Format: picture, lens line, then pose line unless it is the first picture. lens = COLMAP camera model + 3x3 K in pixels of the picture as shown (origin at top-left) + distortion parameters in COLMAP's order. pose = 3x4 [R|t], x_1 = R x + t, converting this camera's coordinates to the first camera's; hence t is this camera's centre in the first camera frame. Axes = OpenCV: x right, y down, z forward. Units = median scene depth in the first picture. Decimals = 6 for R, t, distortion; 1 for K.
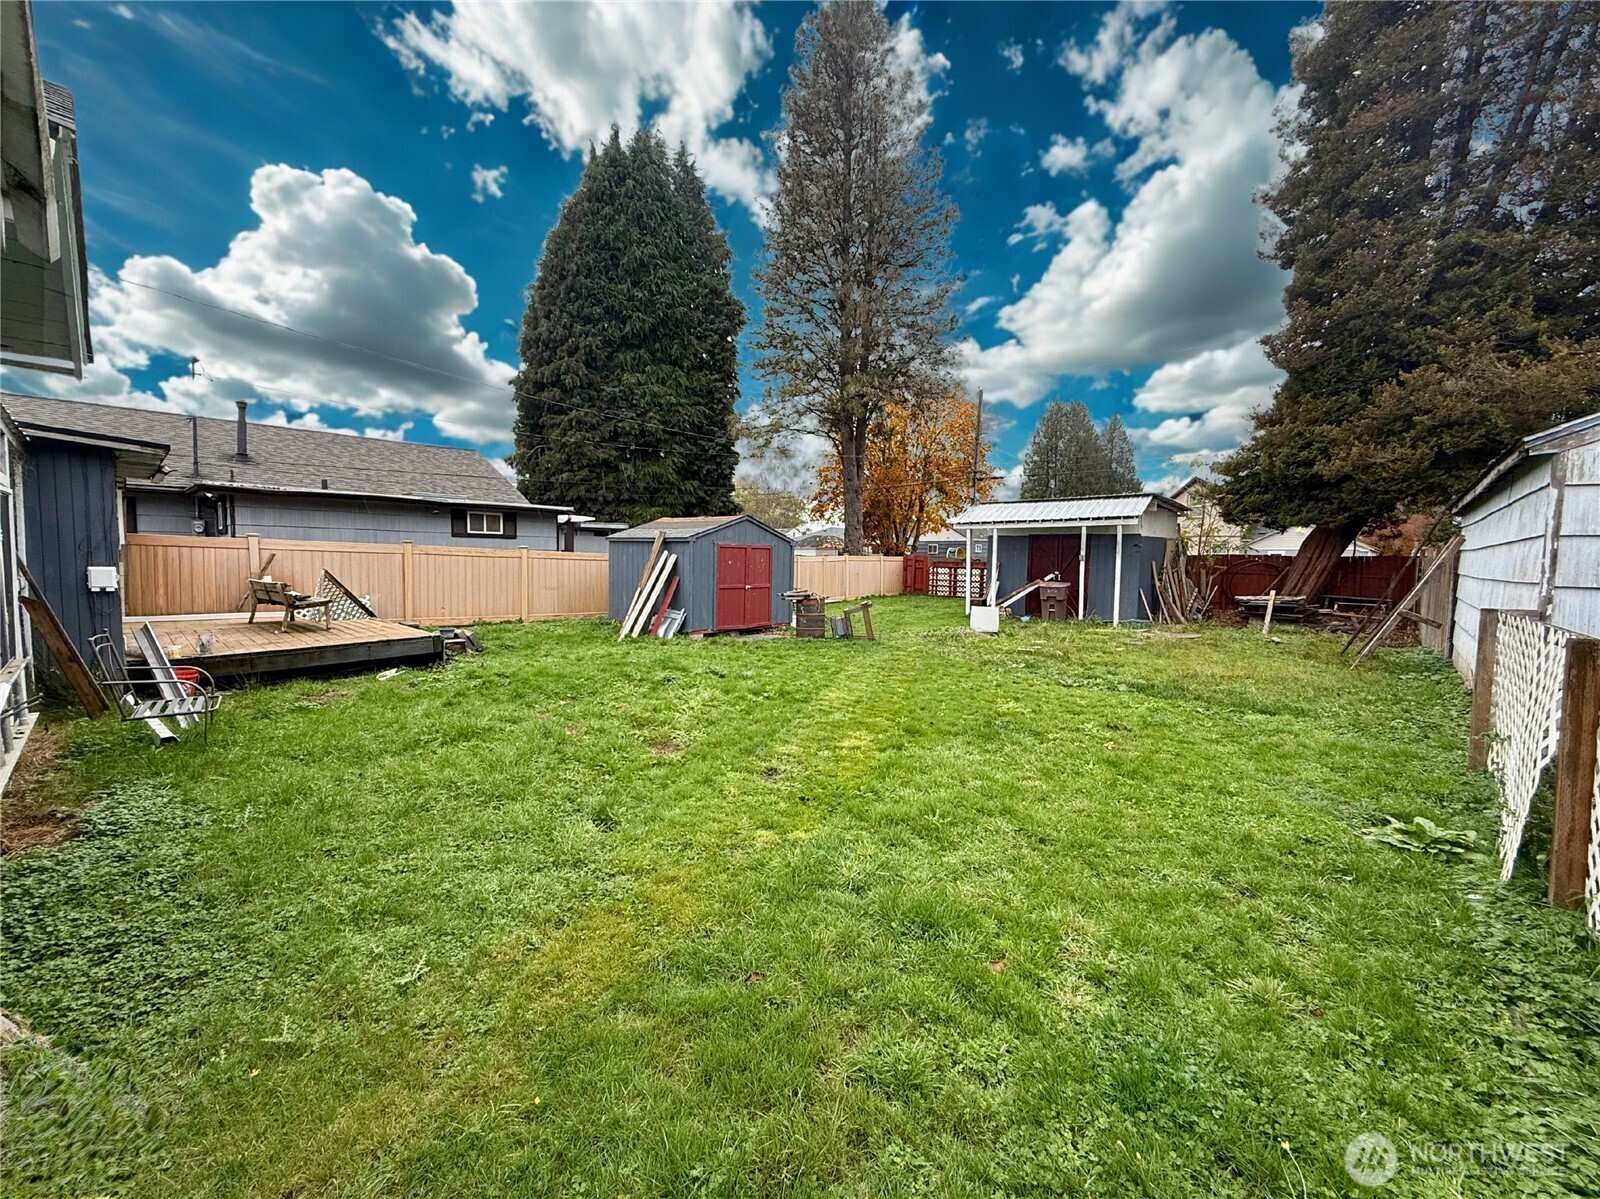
lens RADIAL K [[634.6, 0, 809.1], [0, 634.6, 599.4], [0, 0, 1]] dist [-0.000381, 0.000199]
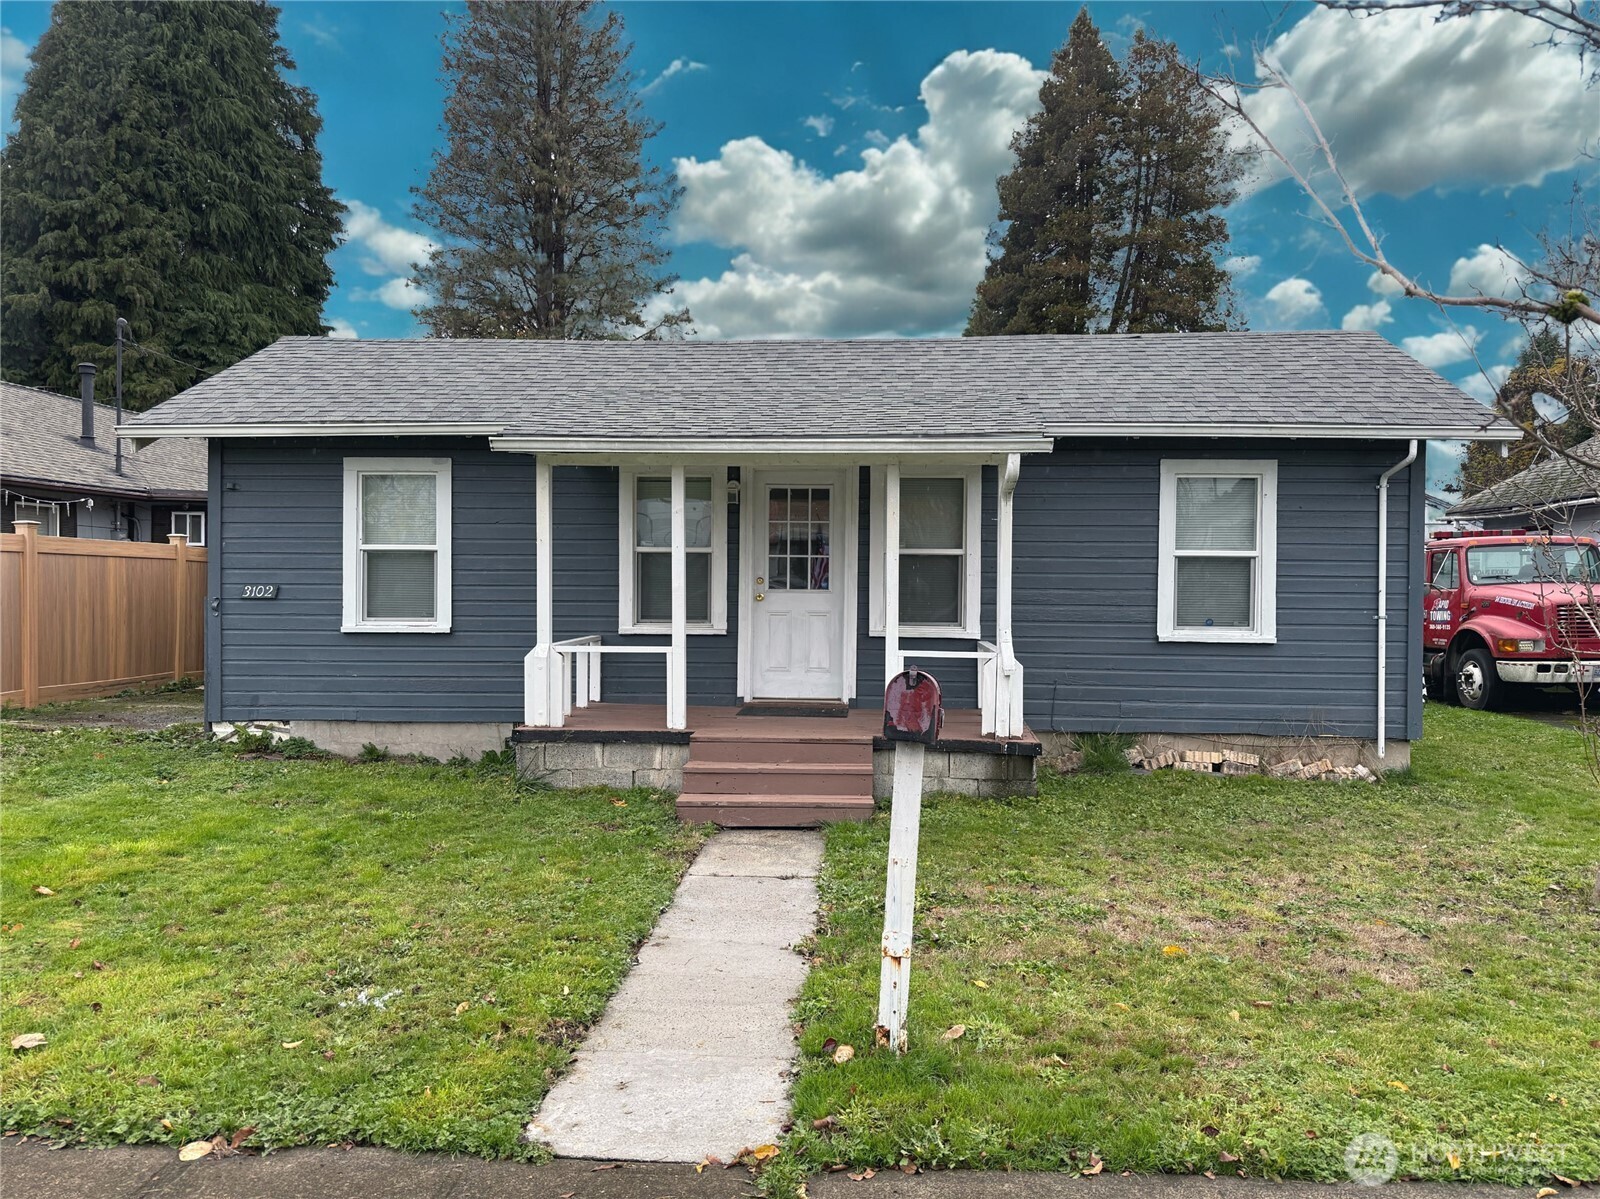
lens RADIAL K [[1138.3, 0, 796.6], [0, 1138.3, 600.0], [0, 0, 1]] dist [0.018682, -0.017163]
pose [[0.768125, -0.013517, 0.640157, -0.602295], [0.038329, 0.998955, -0.024898, 0.010409], [-0.639151, 0.043661, 0.767841, -0.272486]]
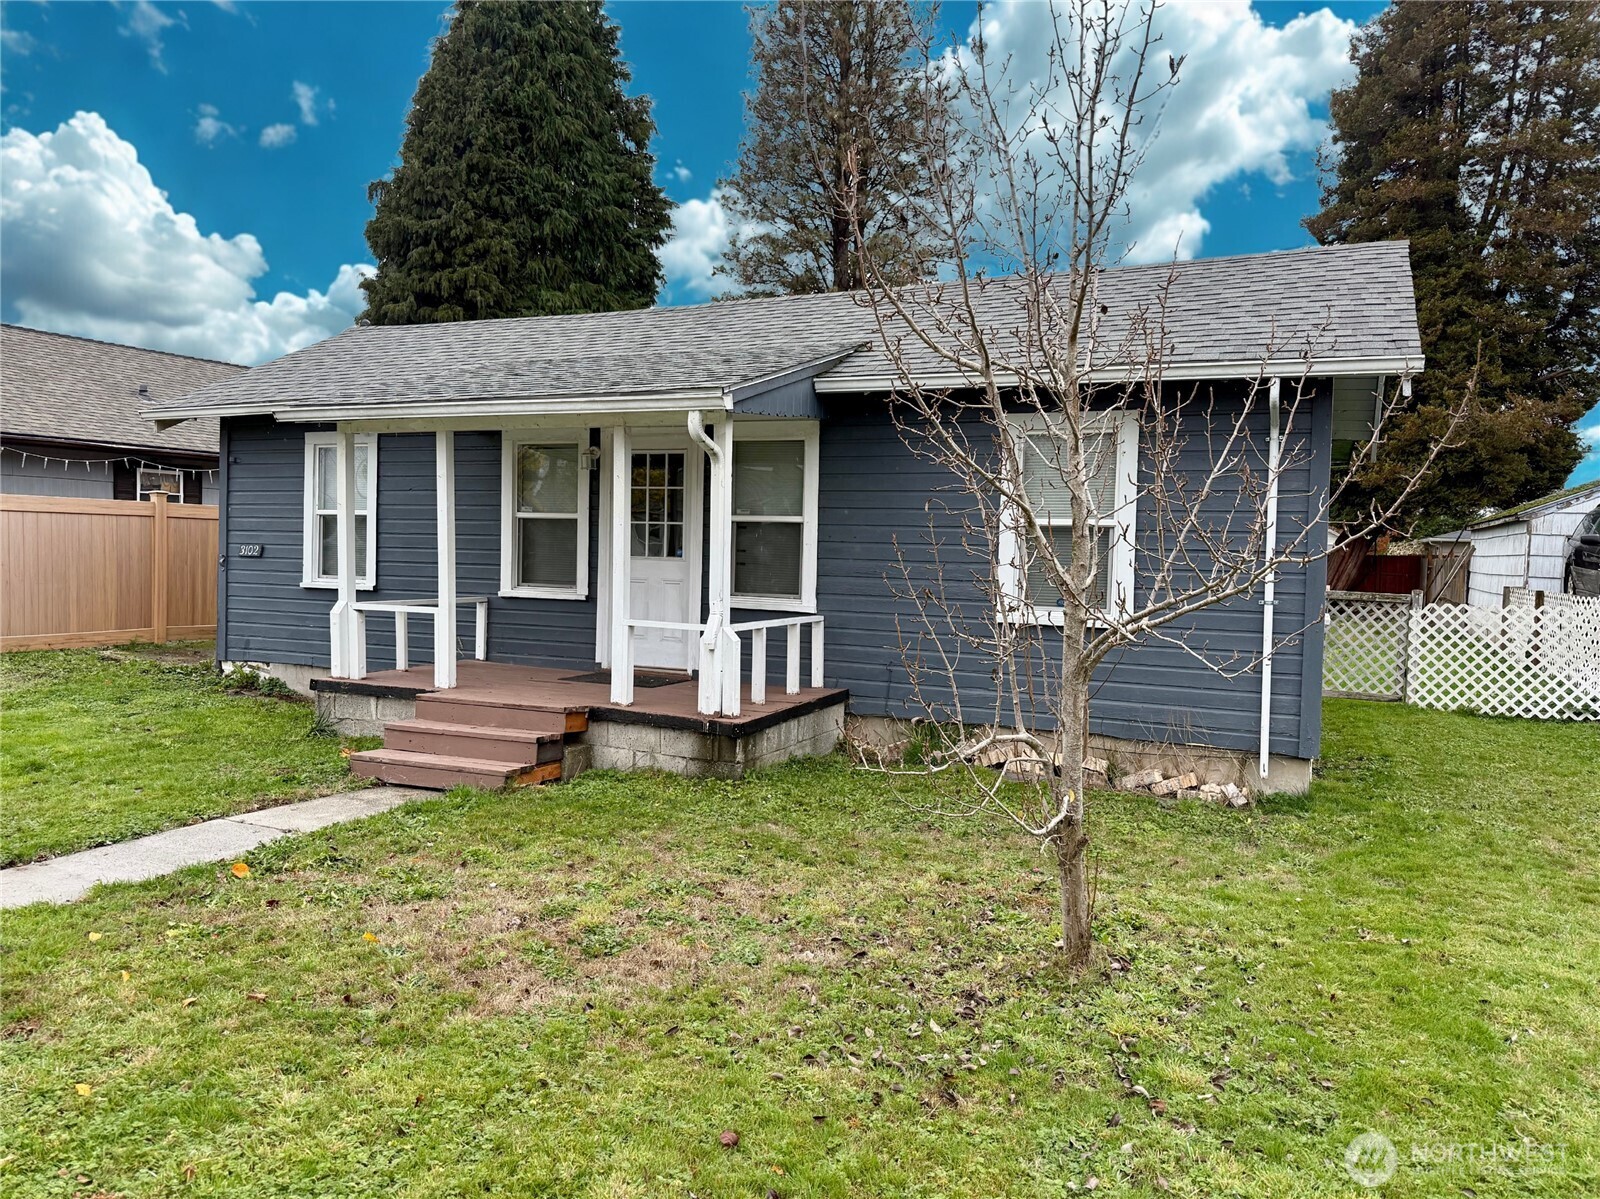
lens RADIAL K [[1138.3, 0, 801.3], [0, 1138.3, 597.3], [0, 0, 1]] dist [0.018682, -0.017163]
pose [[0.949503, -0.000209, 0.313758, -0.435564], [0.004134, 0.999921, -0.011843, 0.015417], [-0.313731, 0.012542, 0.949429, -0.349506]]
